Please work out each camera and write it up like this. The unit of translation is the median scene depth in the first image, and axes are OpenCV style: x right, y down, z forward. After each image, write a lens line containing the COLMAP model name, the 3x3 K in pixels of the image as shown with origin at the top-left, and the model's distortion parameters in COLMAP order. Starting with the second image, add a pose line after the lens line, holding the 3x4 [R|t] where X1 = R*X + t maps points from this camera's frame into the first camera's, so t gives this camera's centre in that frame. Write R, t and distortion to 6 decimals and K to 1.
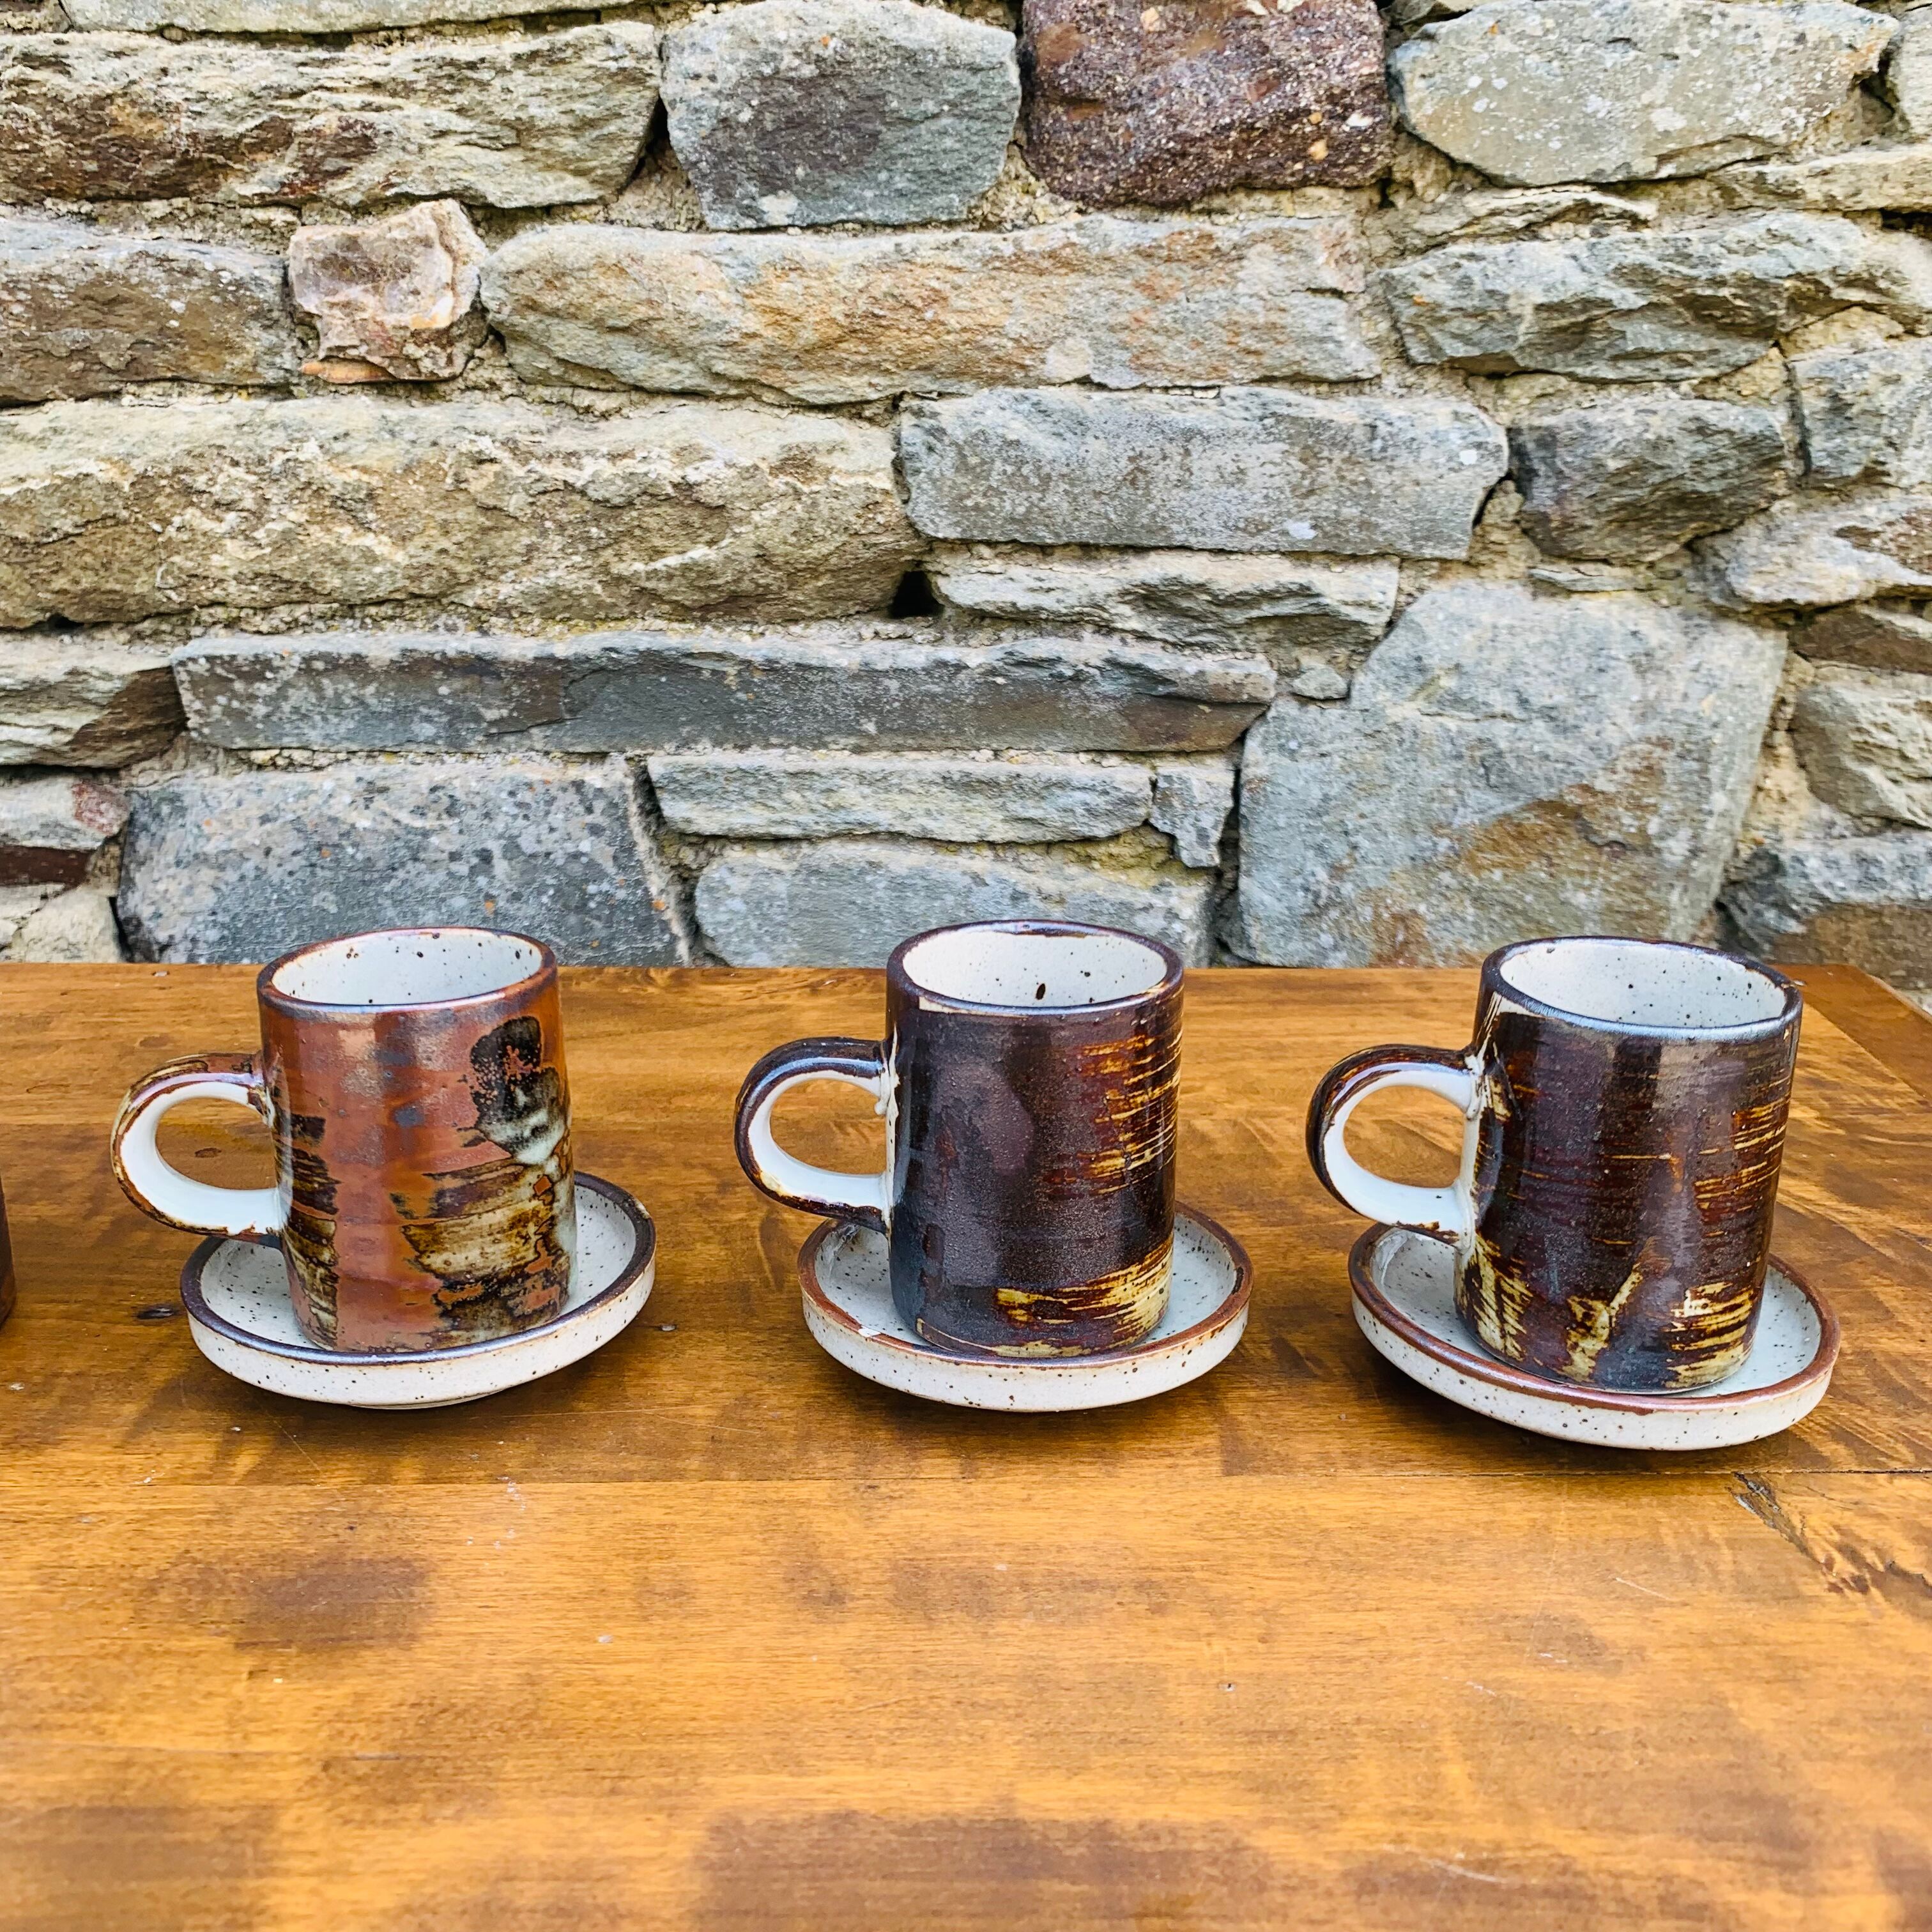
lens RADIAL K [[2016.3, 0, 974.8], [0, 2016.3, 978.3], [0, 0, 1]] dist [-0.015559, 0.000000]
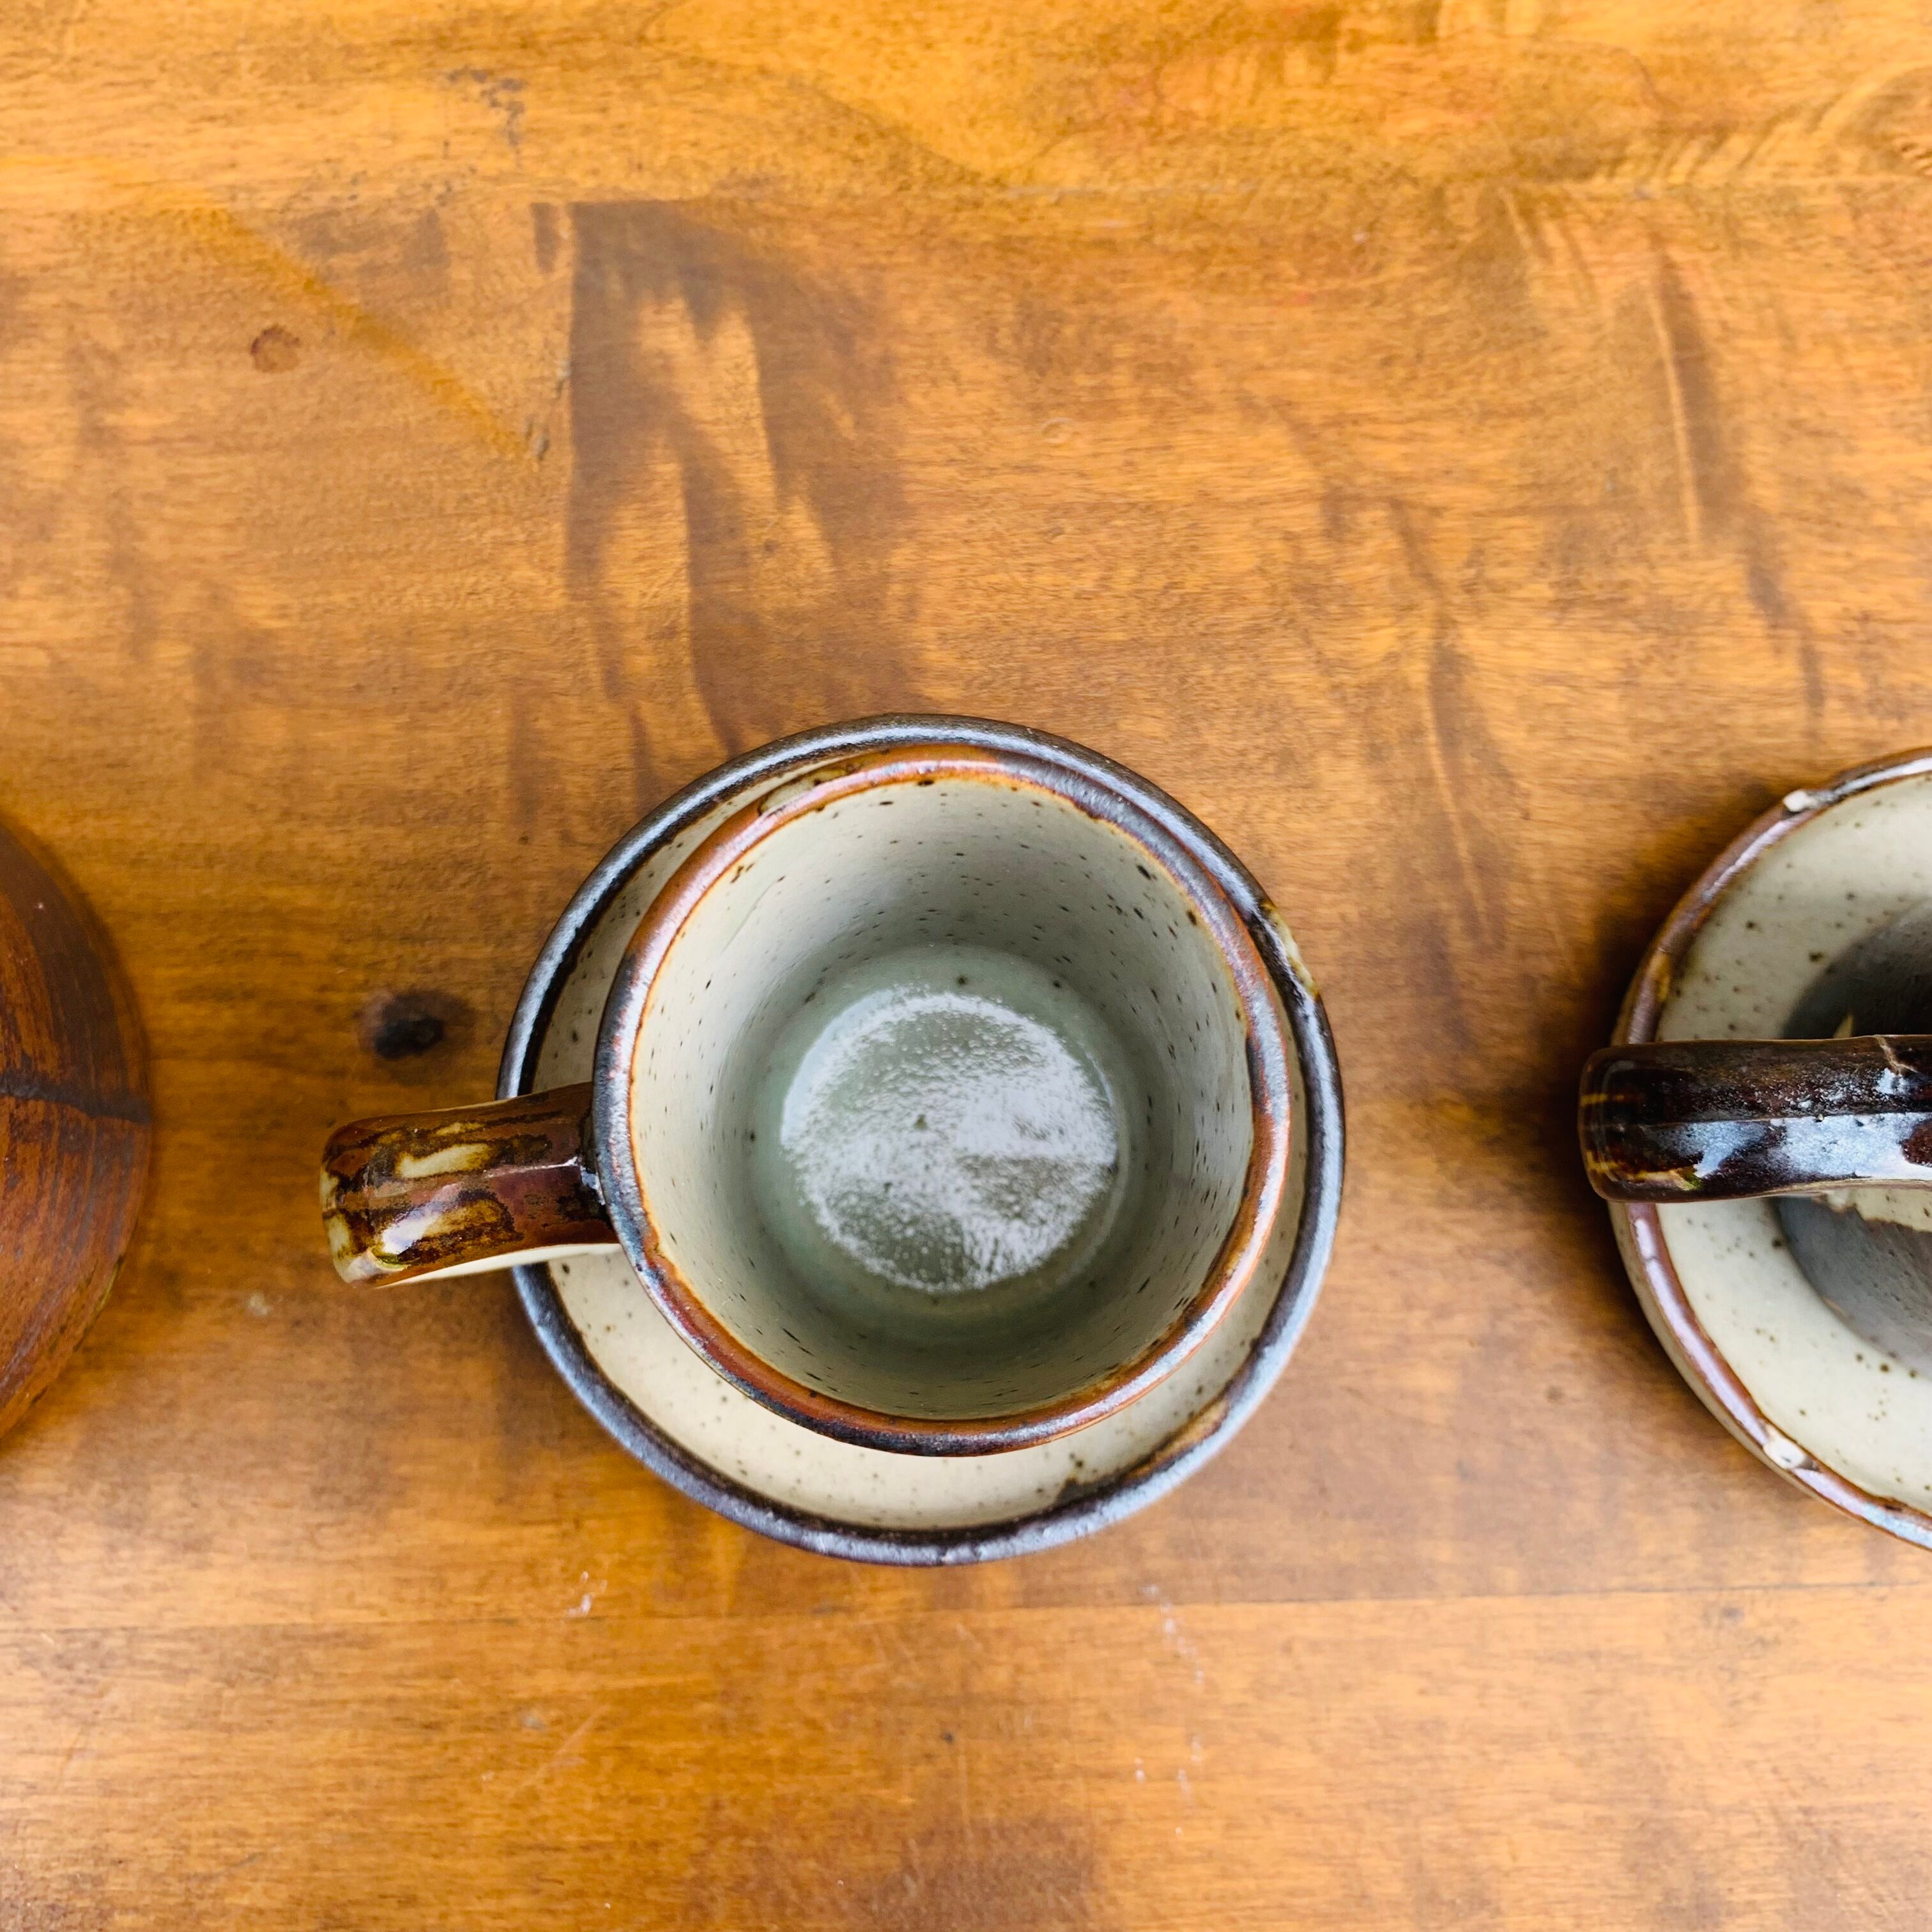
lens RADIAL K [[2016.3, 0, 969.8], [0, 2016.3, 961.5], [0, 0, 1]] dist [-0.015559, 0.000000]
pose [[0.999945, 0.008457, 0.006282, -0.142064], [-0.009368, 0.441103, 0.897407, -0.194263], [0.004818, -0.897416, 0.441158, 0.431062]]
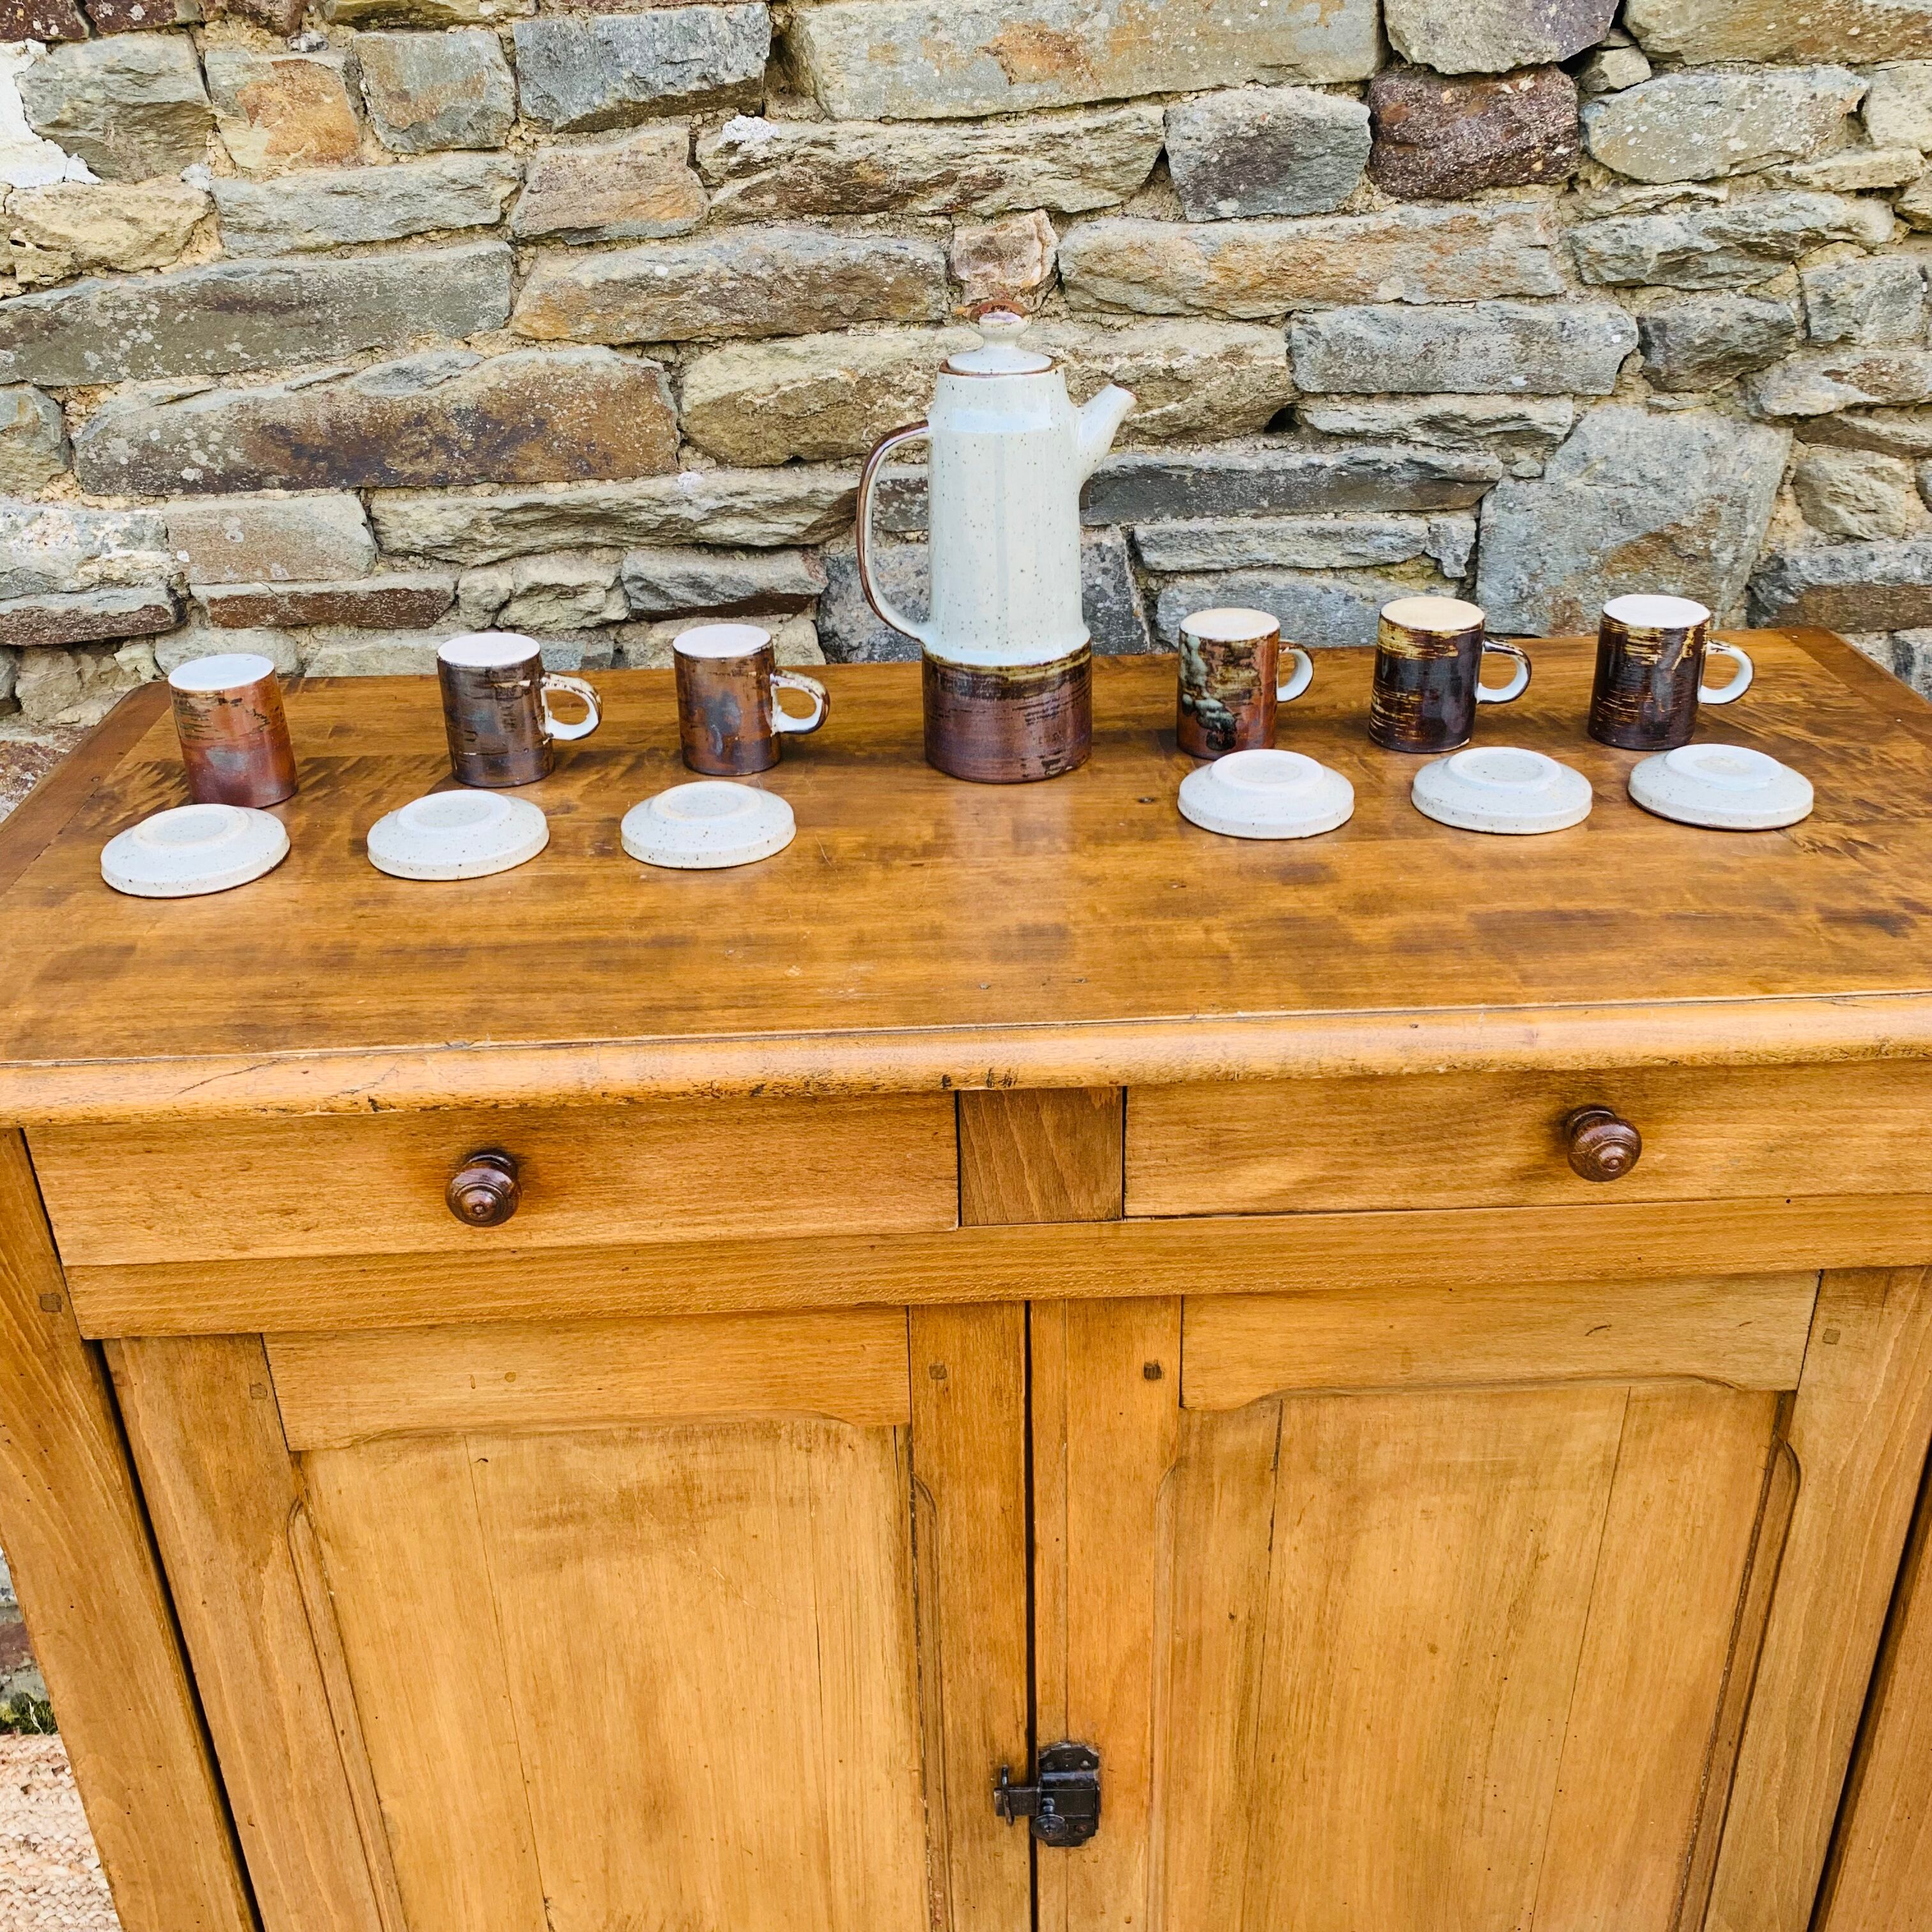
lens RADIAL K [[2016.3, 0, 948.4], [0, 2016.3, 996.1], [0, 0, 1]] dist [-0.015559, 0.000000]
pose [[0.999252, -0.038489, -0.003676, -0.366381], [0.038533, 0.983505, 0.176728, -0.026379], [-0.003187, -0.176738, 0.984253, -0.859516]]
